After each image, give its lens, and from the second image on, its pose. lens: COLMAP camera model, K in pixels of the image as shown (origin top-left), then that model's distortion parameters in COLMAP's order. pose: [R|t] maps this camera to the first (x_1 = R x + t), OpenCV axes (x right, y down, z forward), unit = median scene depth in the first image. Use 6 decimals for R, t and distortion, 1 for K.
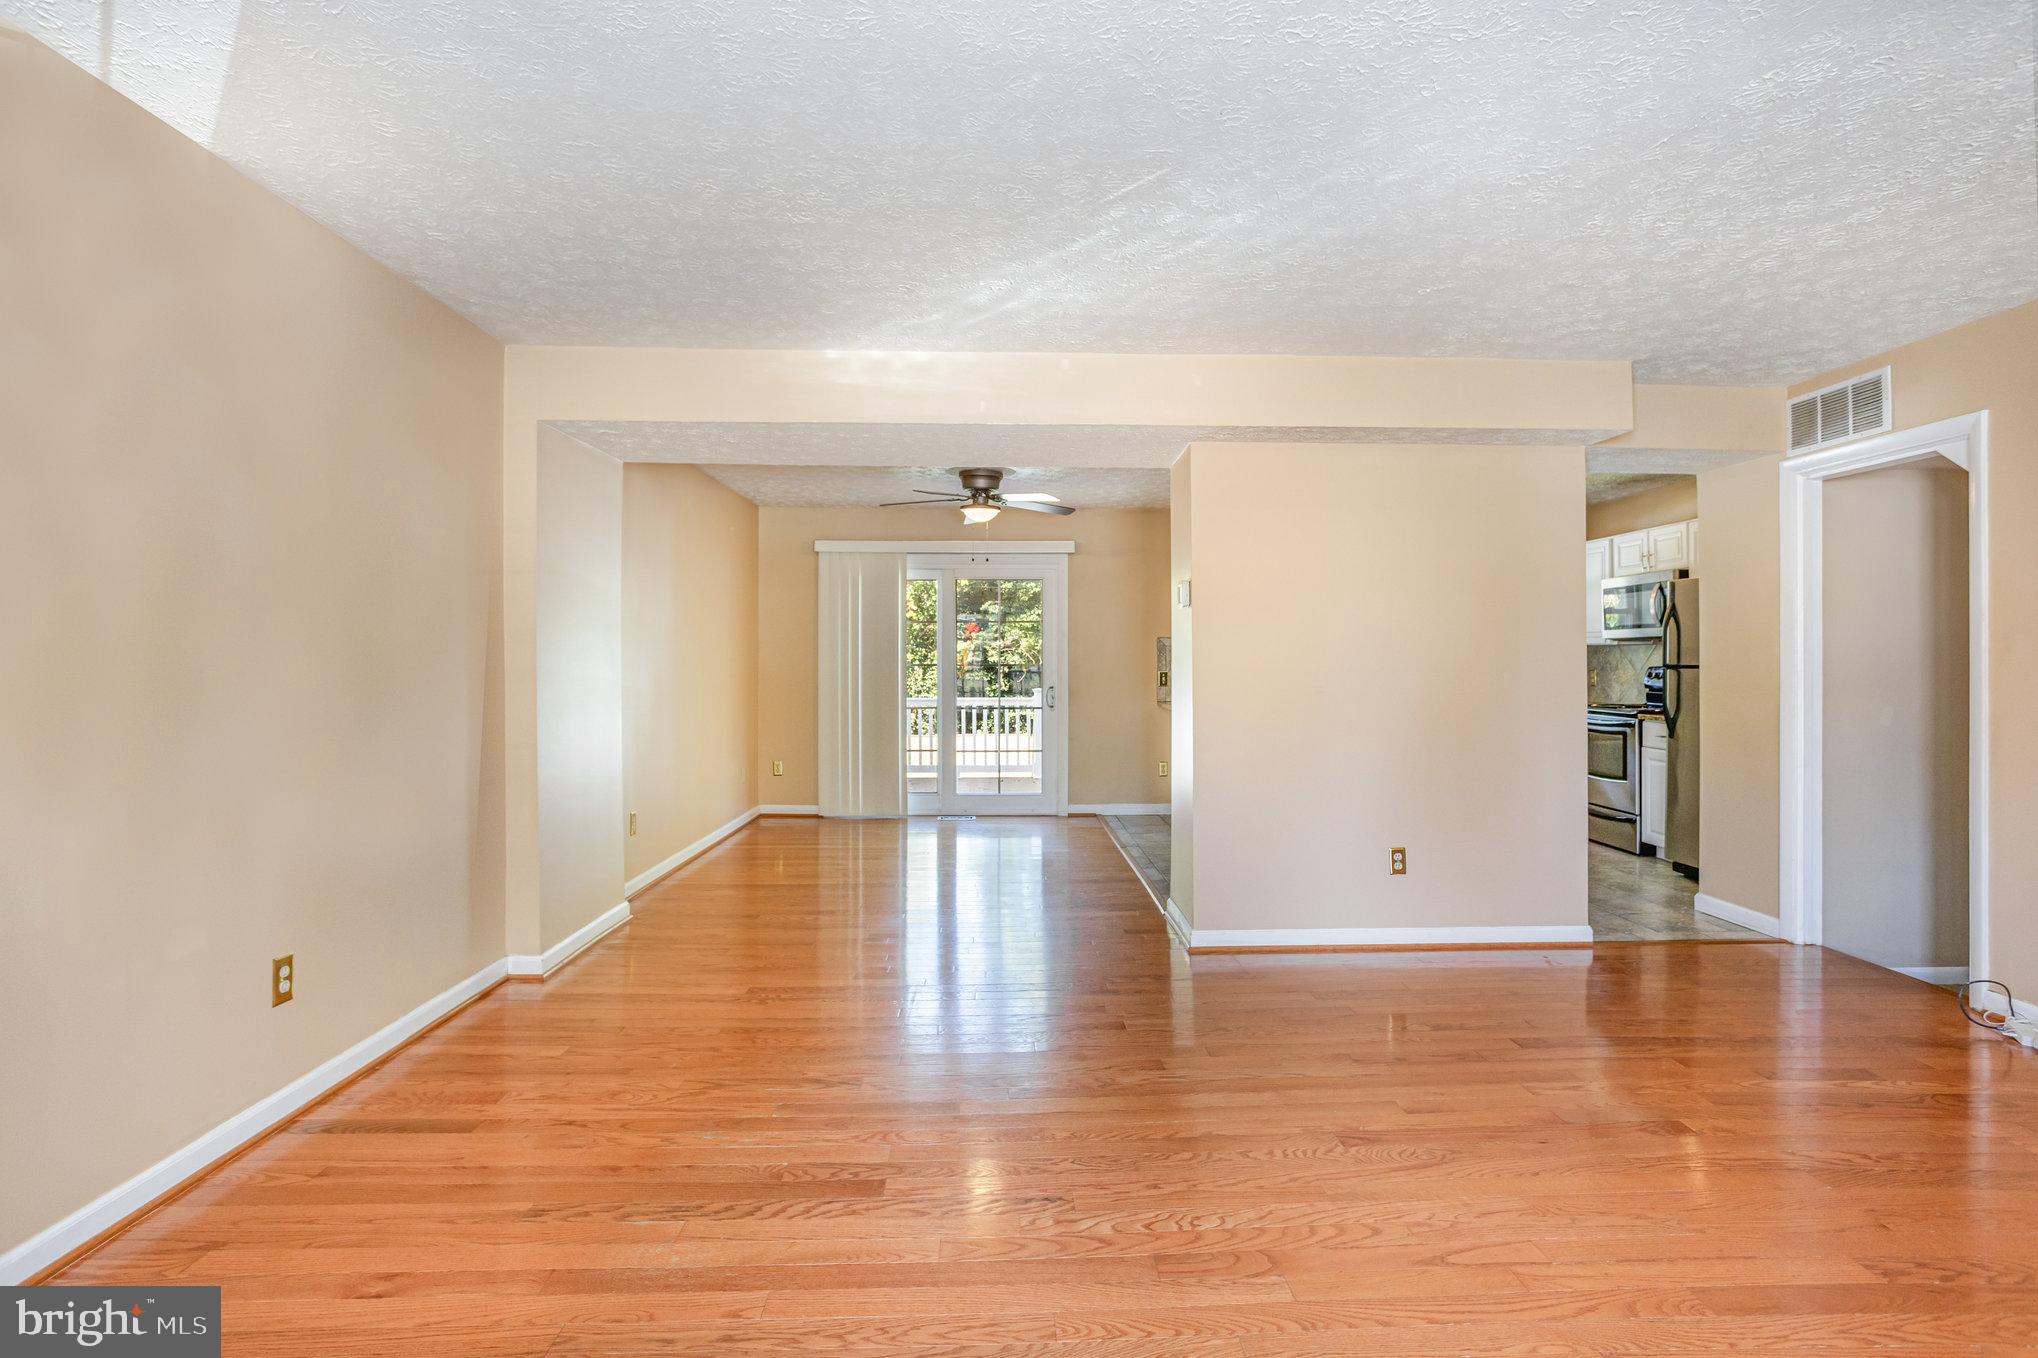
lens RADIAL K [[992.9, 0, 1026.0], [0, 992.9, 660.3], [0, 0, 1]] dist [-0.041430, 0.019932]
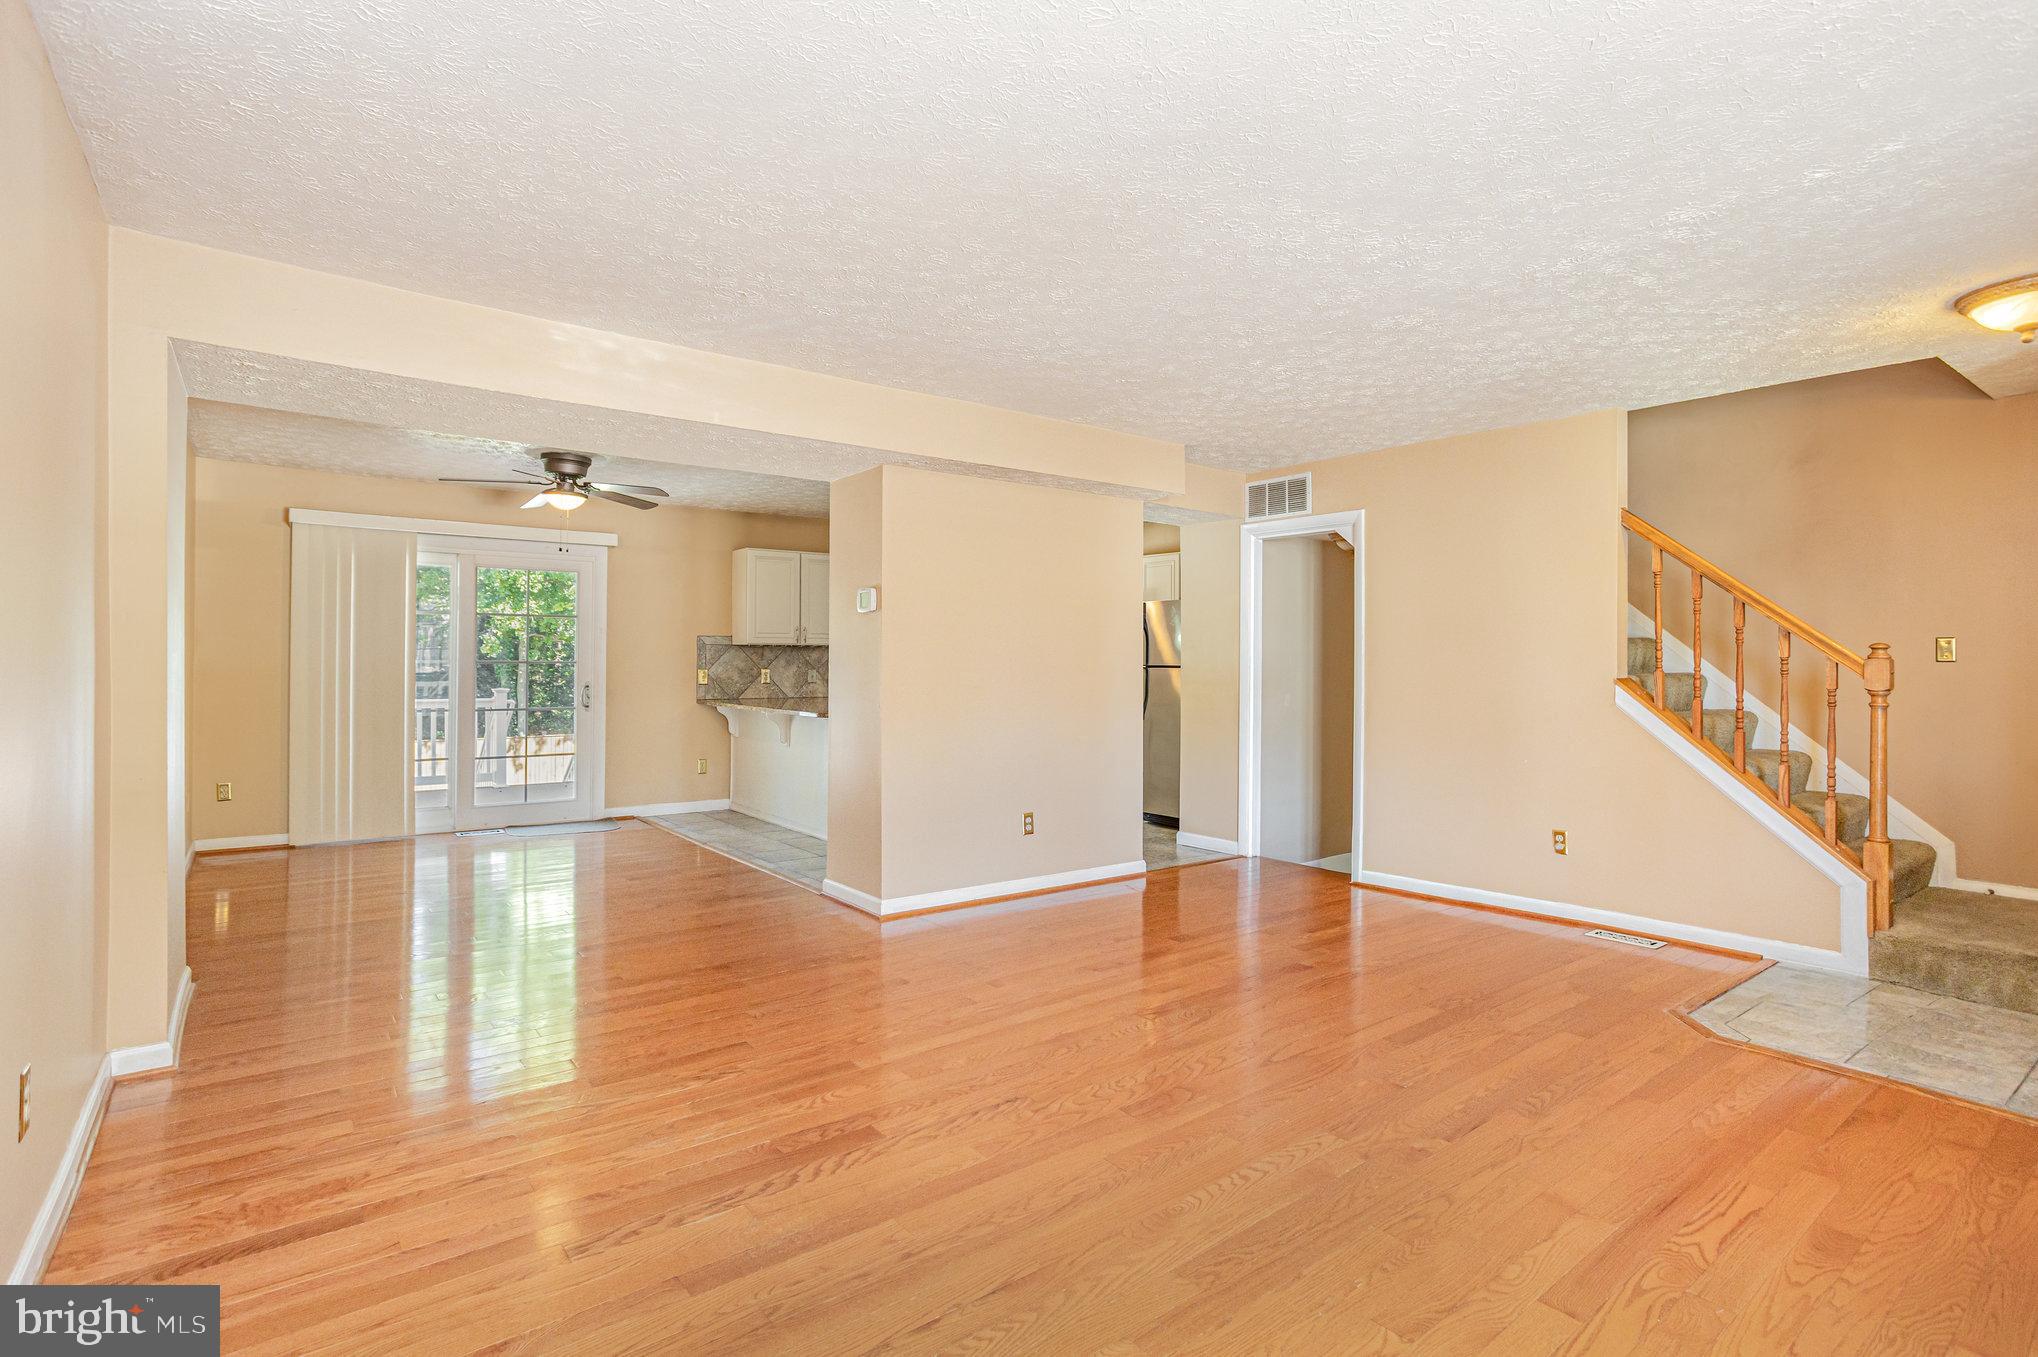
lens RADIAL K [[992.9, 0, 1017.9], [0, 992.9, 669.6], [0, 0, 1]] dist [-0.041430, 0.019932]
pose [[0.813460, 0.000588, 0.581620, -0.320366], [-0.007961, 0.999917, 0.010123, -0.002169], [-0.581566, -0.012864, 0.813397, -0.001514]]
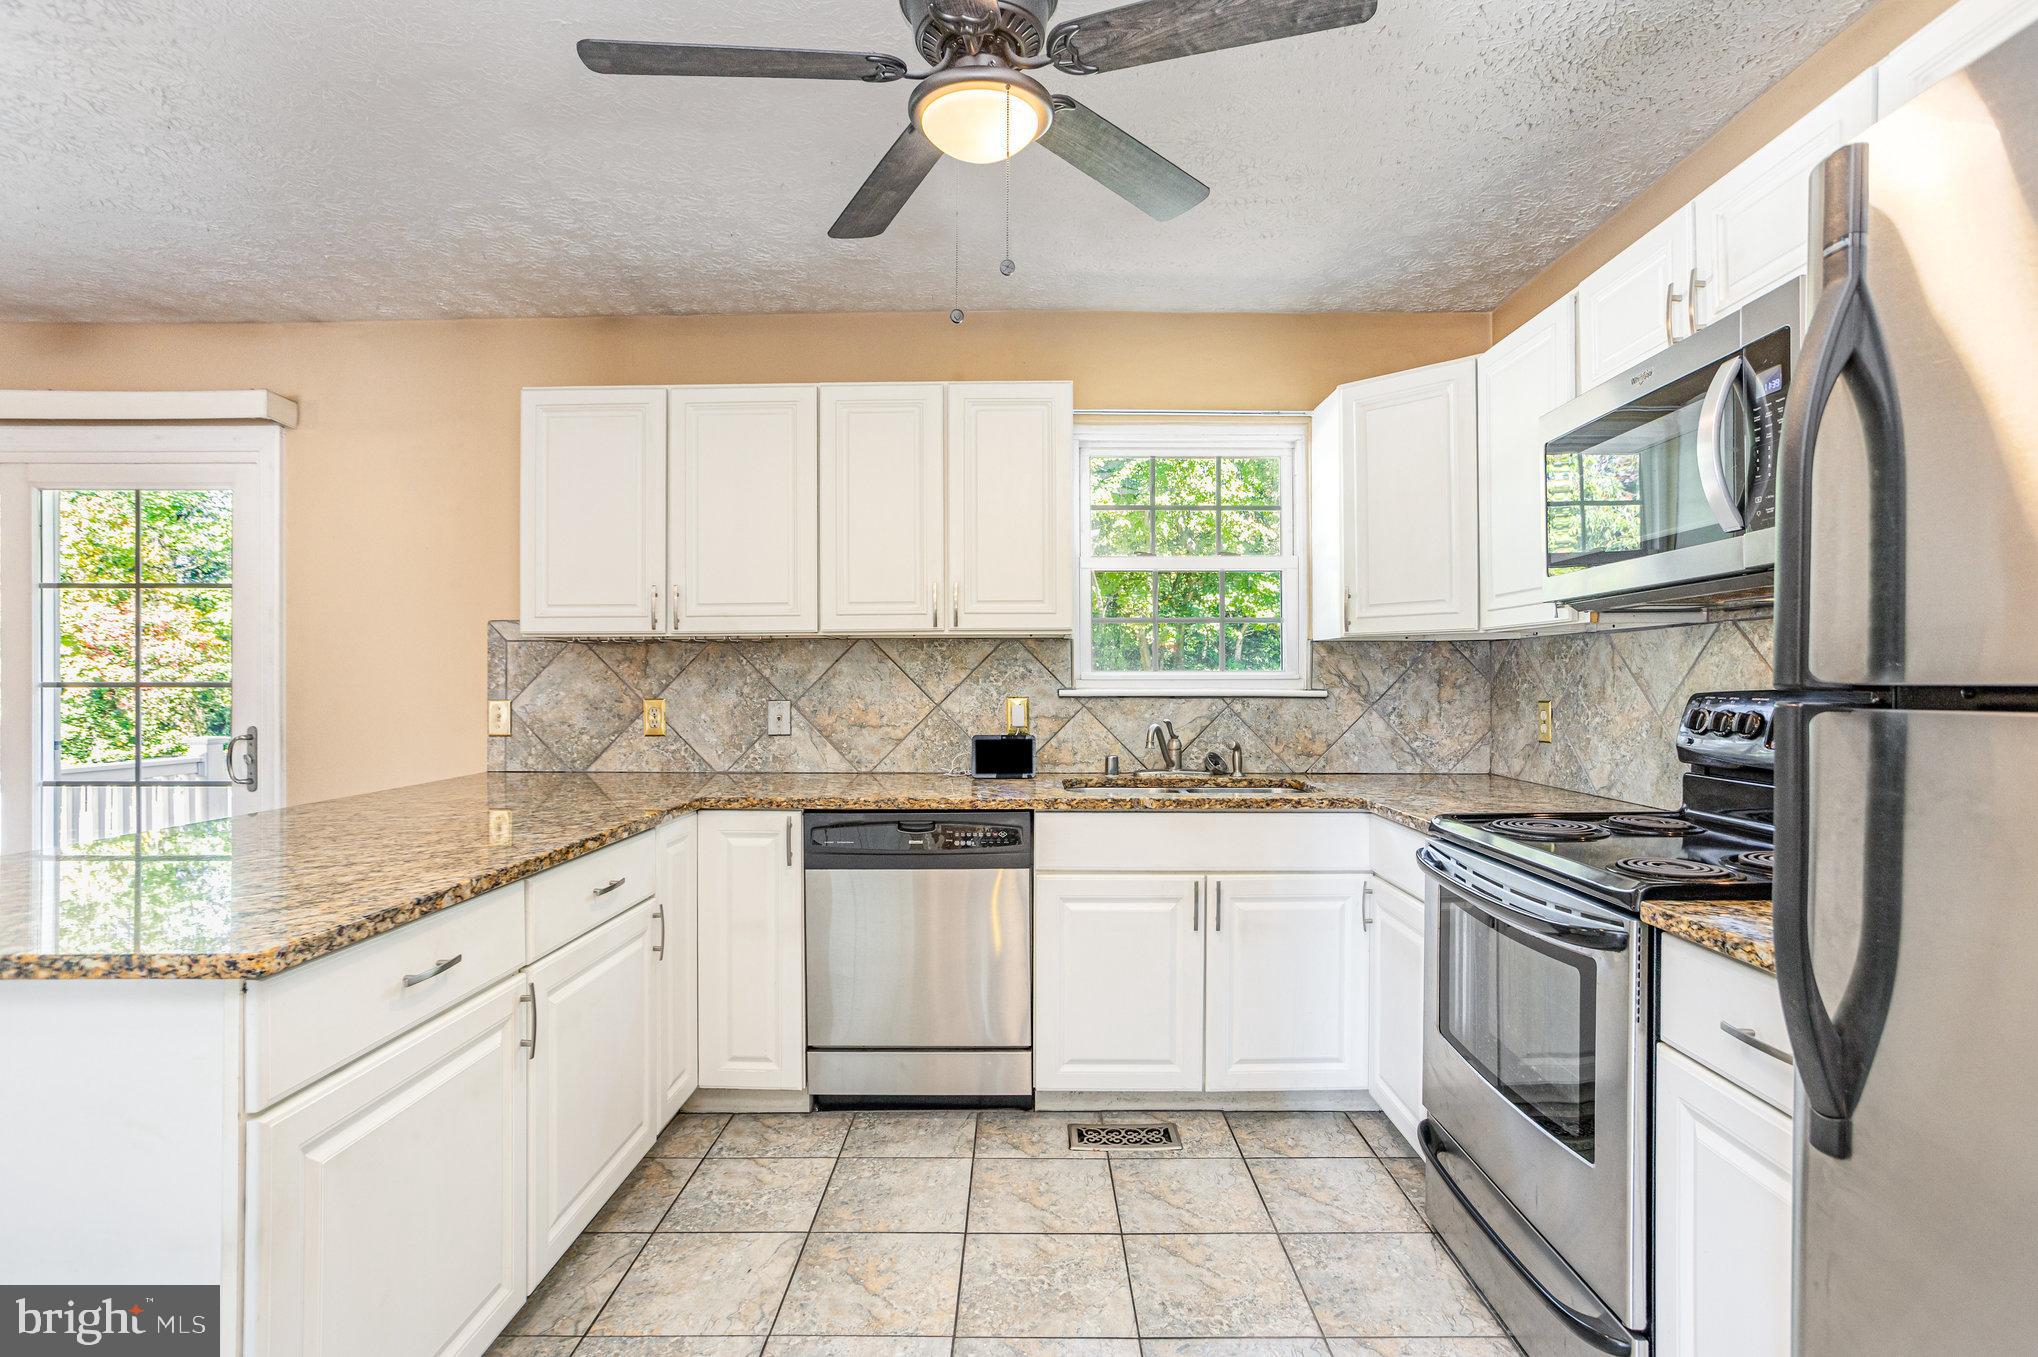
lens RADIAL K [[992.9, 0, 1037.6], [0, 992.9, 689.6], [0, 0, 1]] dist [-0.041430, 0.019932]
pose [[0.999729, 0.002732, -0.023136, 0.639396], [-0.002595, 0.999979, 0.005965, 0.006100], [0.023151, -0.005904, 0.999715, 1.005547]]
